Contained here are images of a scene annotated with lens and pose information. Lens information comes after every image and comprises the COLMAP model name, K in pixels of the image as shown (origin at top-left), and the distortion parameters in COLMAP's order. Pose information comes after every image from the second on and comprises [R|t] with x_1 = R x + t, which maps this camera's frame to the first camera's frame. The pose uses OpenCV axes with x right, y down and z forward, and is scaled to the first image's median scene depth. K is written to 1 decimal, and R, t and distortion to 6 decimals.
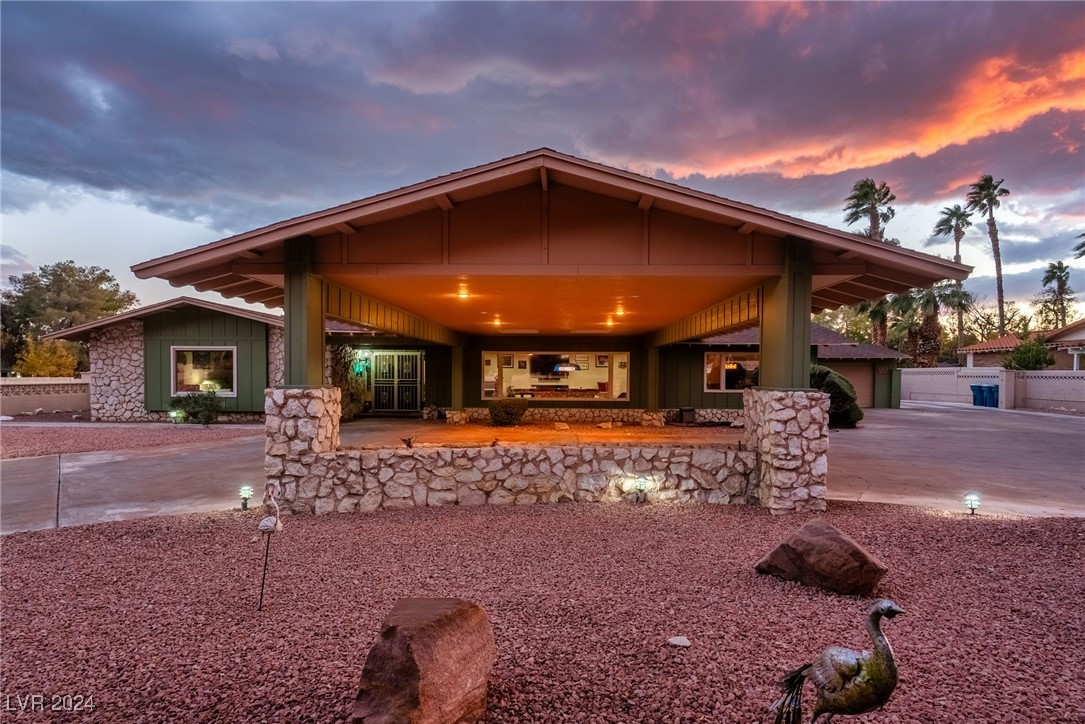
lens RADIAL K [[589.9, 0, 543.1], [0, 589.9, 381.5], [0, 0, 1]] dist [-0.001780, -0.000564]
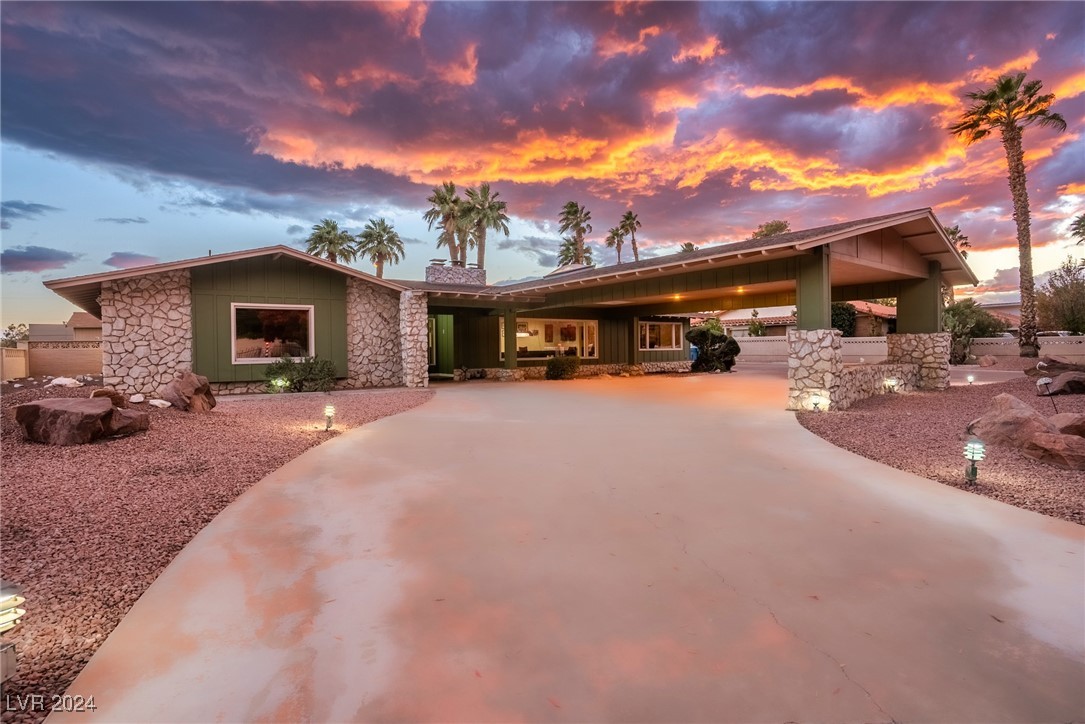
lens RADIAL K [[540.9, 0, 542.4], [0, 540.9, 350.5], [0, 0, 1]] dist [-0.089963, 0.032689]
pose [[0.797911, -0.016534, 0.602549, -0.716691], [0.025012, 0.999671, -0.005690, 0.021149], [-0.602256, 0.019611, 0.798062, 0.152010]]
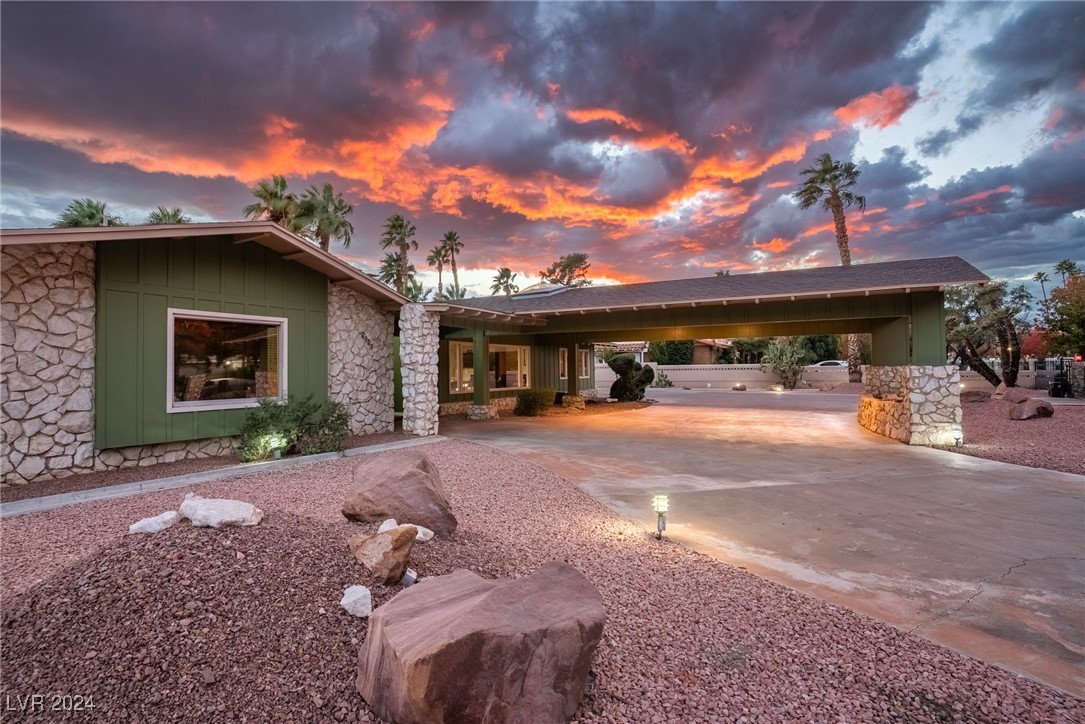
lens RADIAL K [[540.9, 0, 542.4], [0, 540.9, 350.5], [0, 0, 1]] dist [-0.089963, 0.032689]
pose [[0.474204, 0.020542, 0.880175, -0.847396], [0.024618, 0.999027, -0.036580, -0.002256], [-0.880071, 0.039014, 0.473237, 0.521425]]
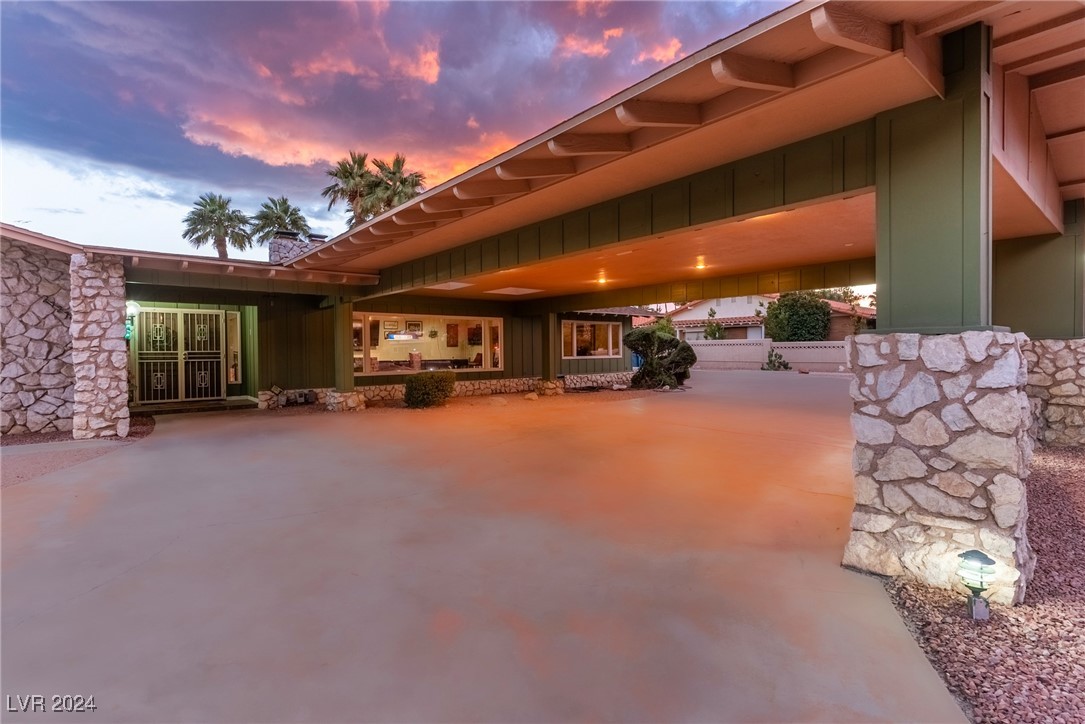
lens RADIAL K [[521.2, 0, 542.5], [0, 521.2, 362.0], [0, 0, 1]] dist [0.000485, -0.000159]
pose [[0.751410, -0.027700, 0.659254, -0.382593], [0.021931, 0.999615, 0.017005, 0.007805], [-0.659471, 0.001680, 0.751728, 0.373539]]
